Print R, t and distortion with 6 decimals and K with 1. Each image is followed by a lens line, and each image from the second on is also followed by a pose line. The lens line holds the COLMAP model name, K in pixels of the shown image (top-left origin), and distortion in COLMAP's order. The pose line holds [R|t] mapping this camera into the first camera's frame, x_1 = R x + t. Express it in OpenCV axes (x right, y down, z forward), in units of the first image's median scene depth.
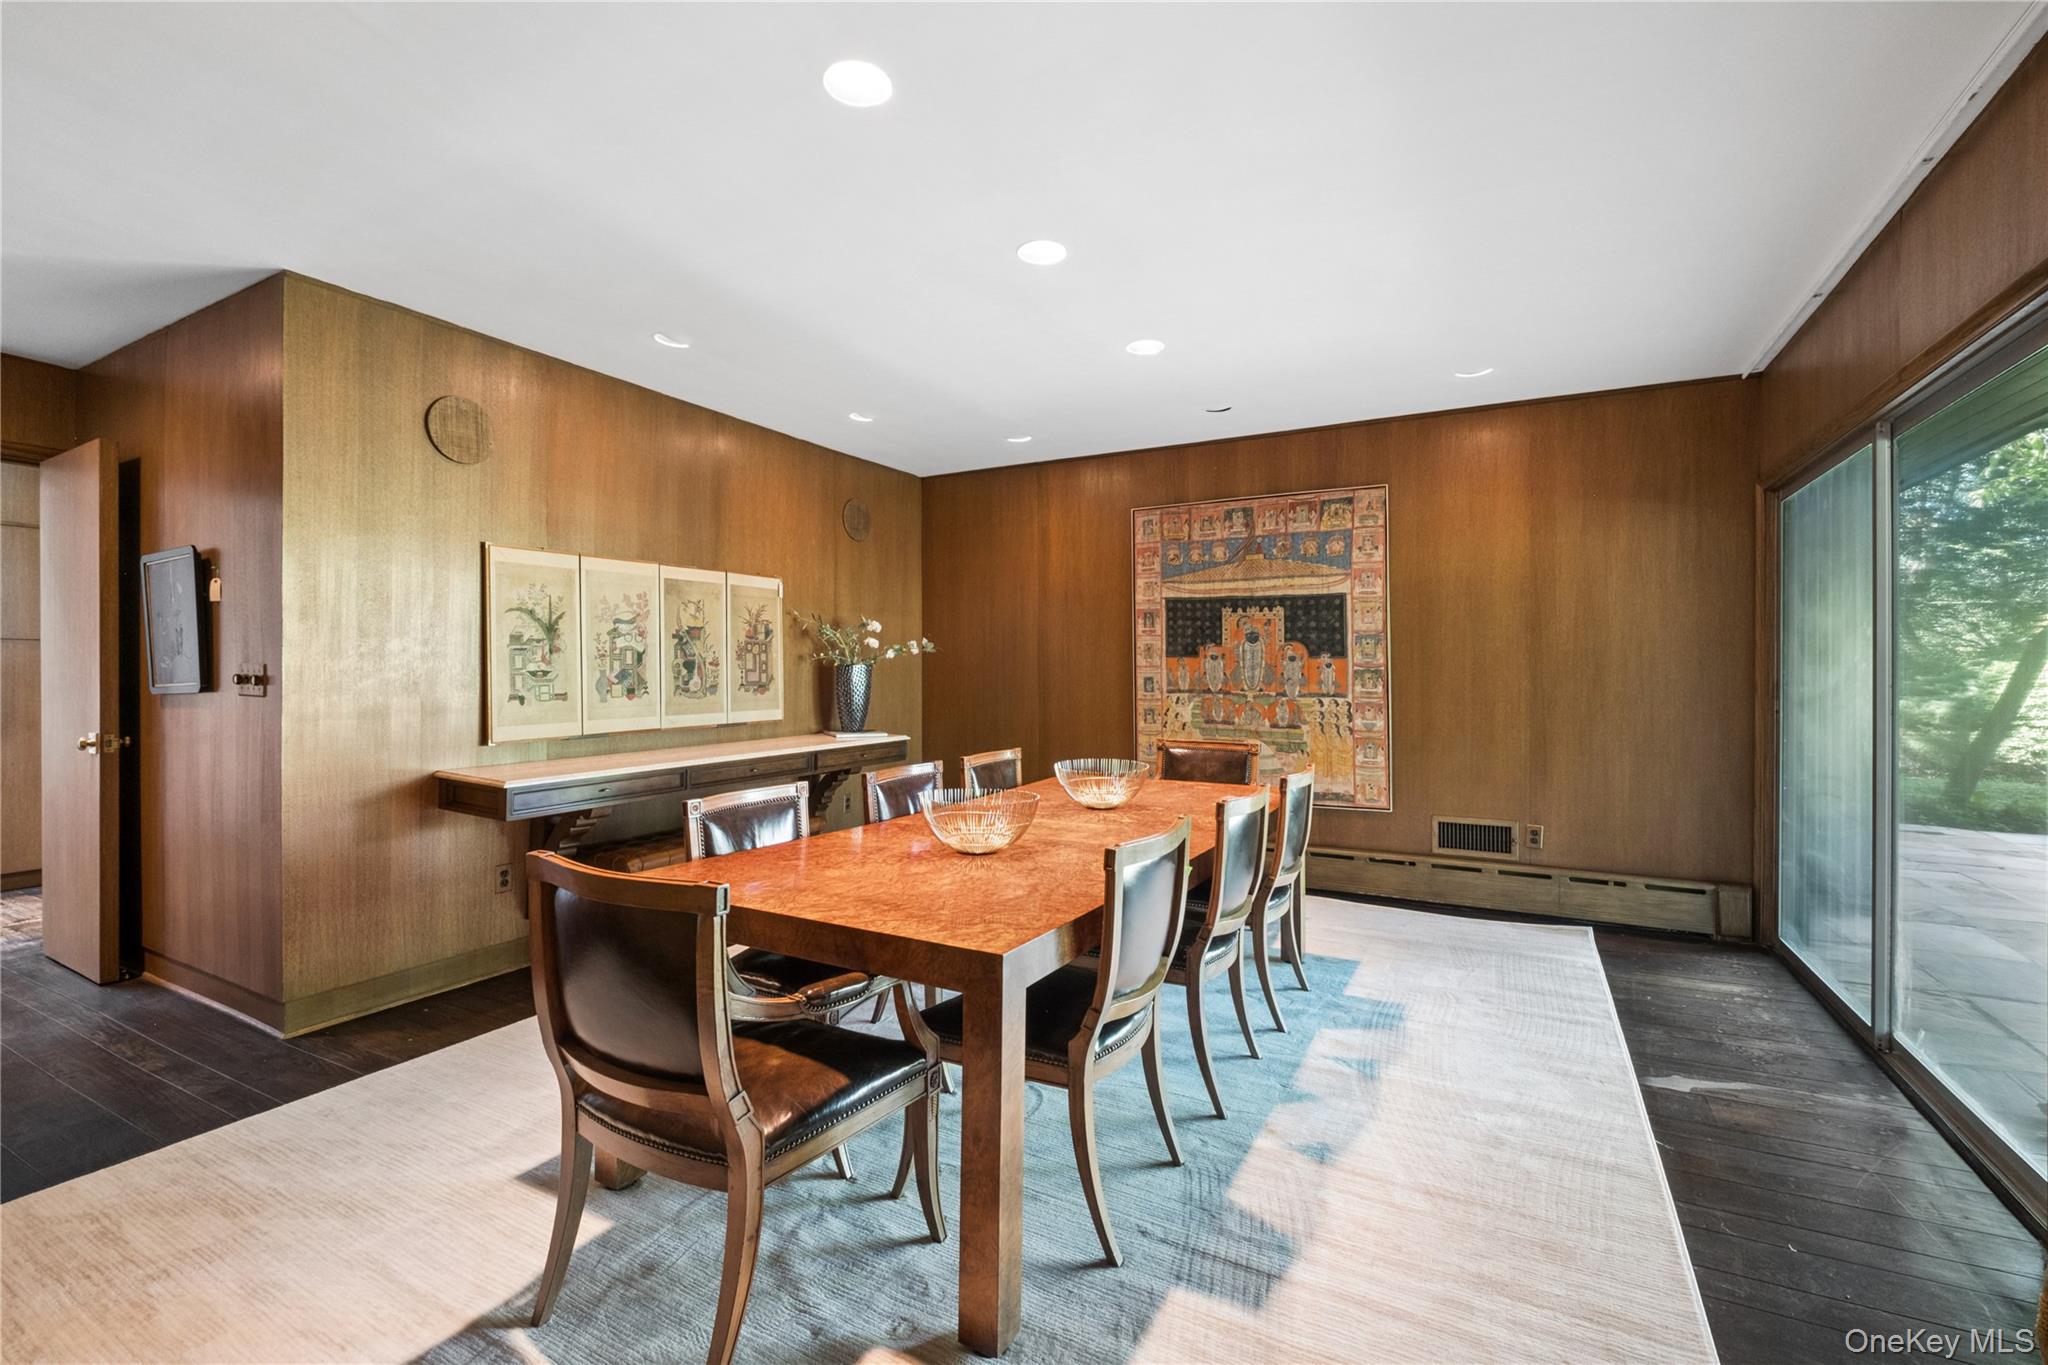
lens RADIAL K [[892.2, 0, 1025.6], [0, 892.2, 673.9], [0, 0, 1]] dist [0.016379, -0.011100]
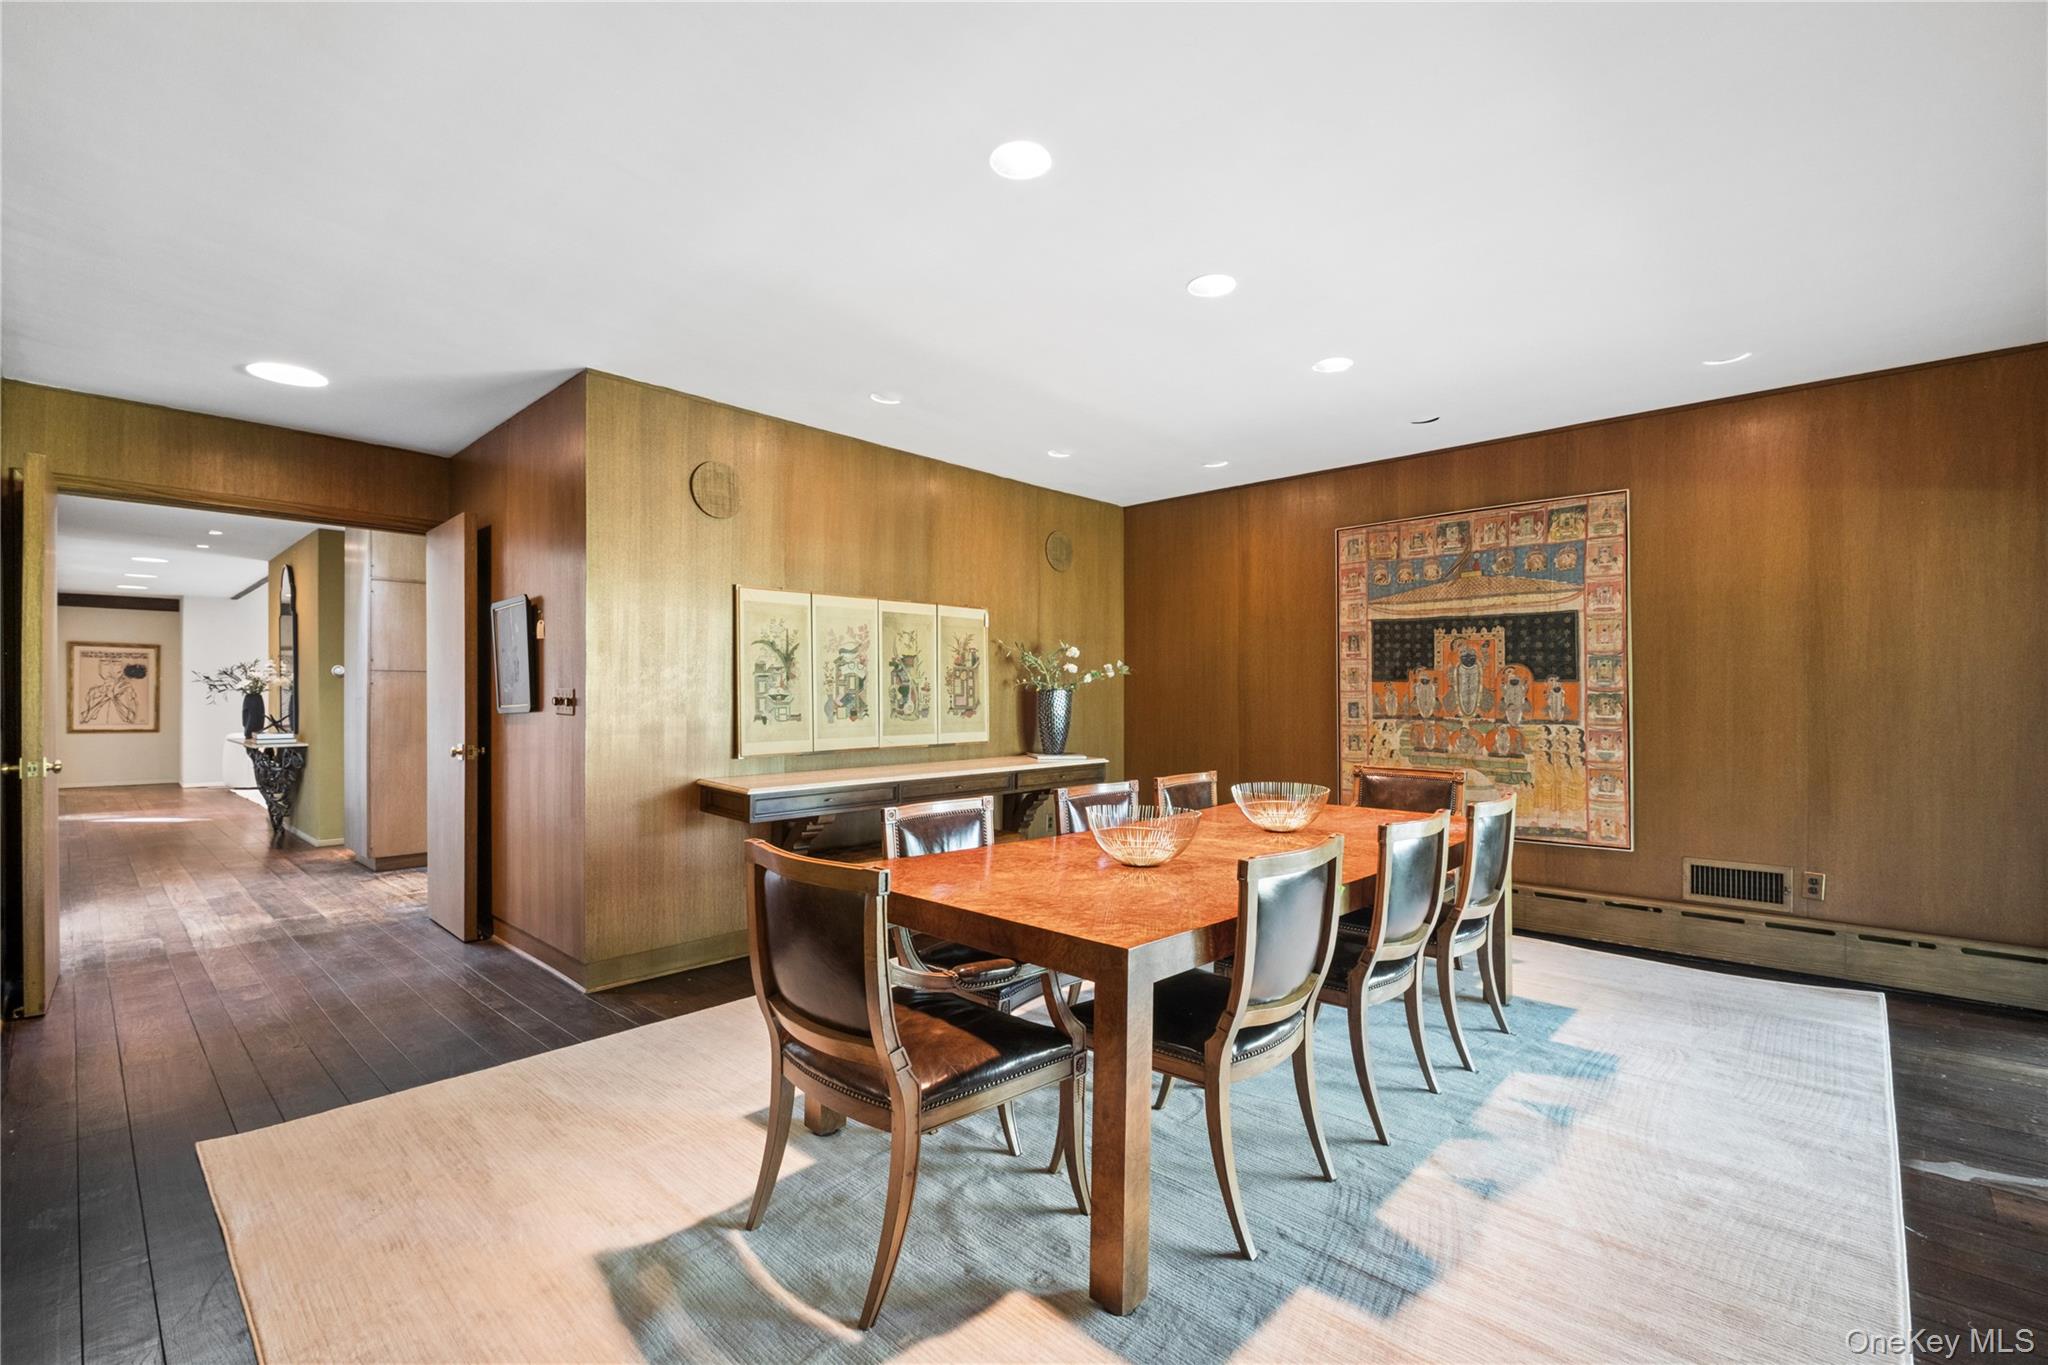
lens RADIAL K [[898.2, 0, 1030.3], [0, 898.2, 702.9], [0, 0, 1]] dist [0.017041, -0.010419]
pose [[0.969507, 0.001701, -0.245059, 0.045820], [-0.001478, 0.999998, 0.001094, 0.004373], [0.245060, -0.000698, 0.969508, -0.034564]]
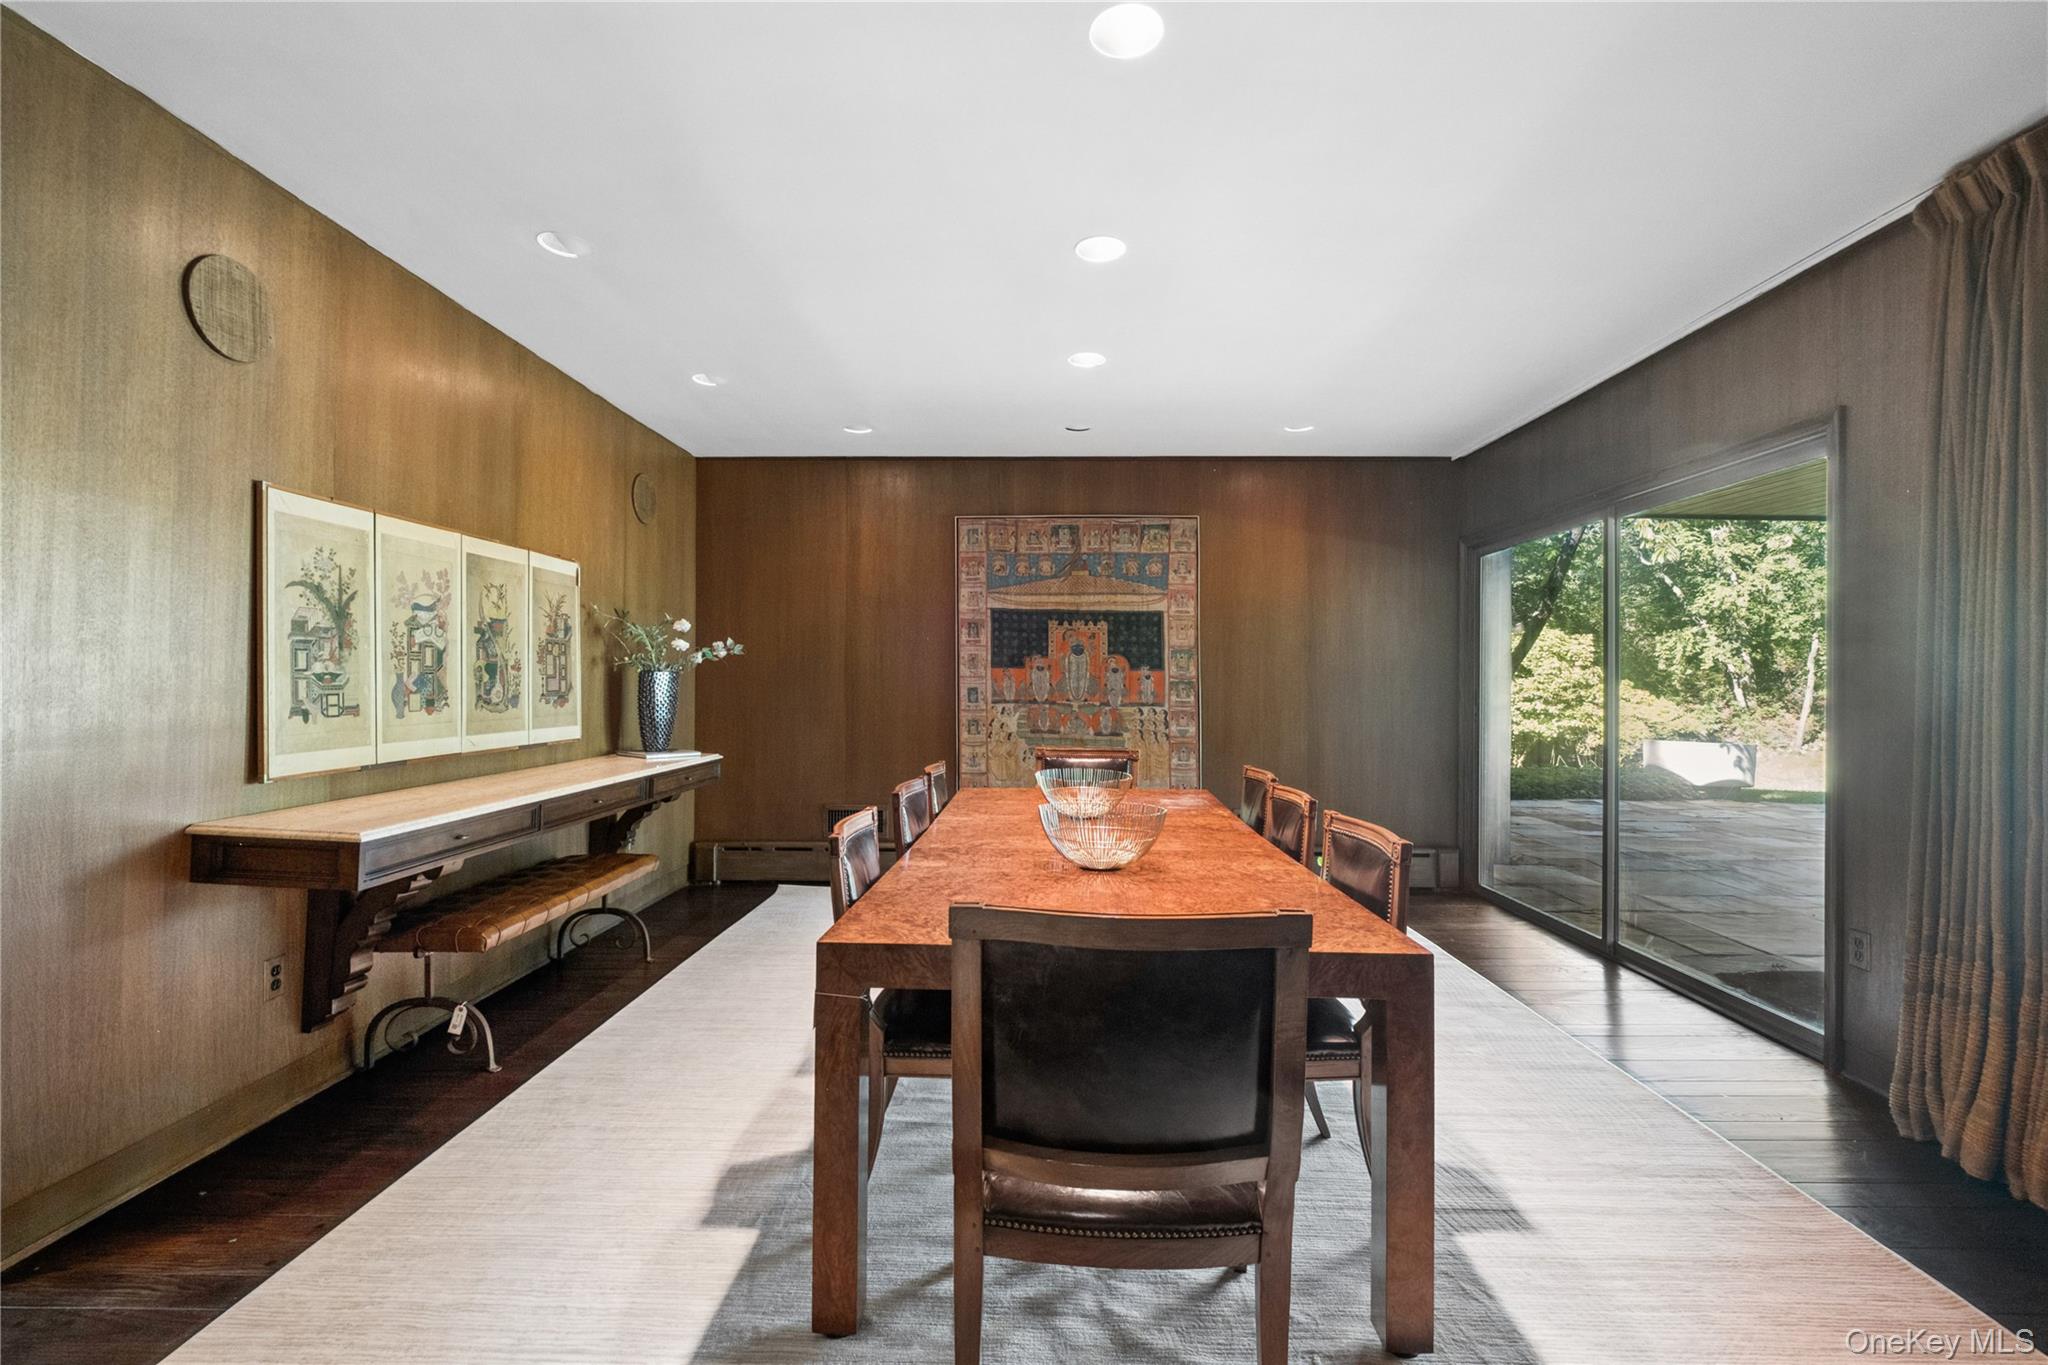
lens RADIAL K [[896.7, 0, 1024.0], [0, 896.7, 682.5], [0, 0, 1]] dist [0.002351, -0.000273]
pose [[0.888624, 0.006173, 0.458594, -0.324234], [-0.003199, 0.999969, -0.007261, 0.006063], [-0.458625, 0.004985, 0.888616, 0.110743]]
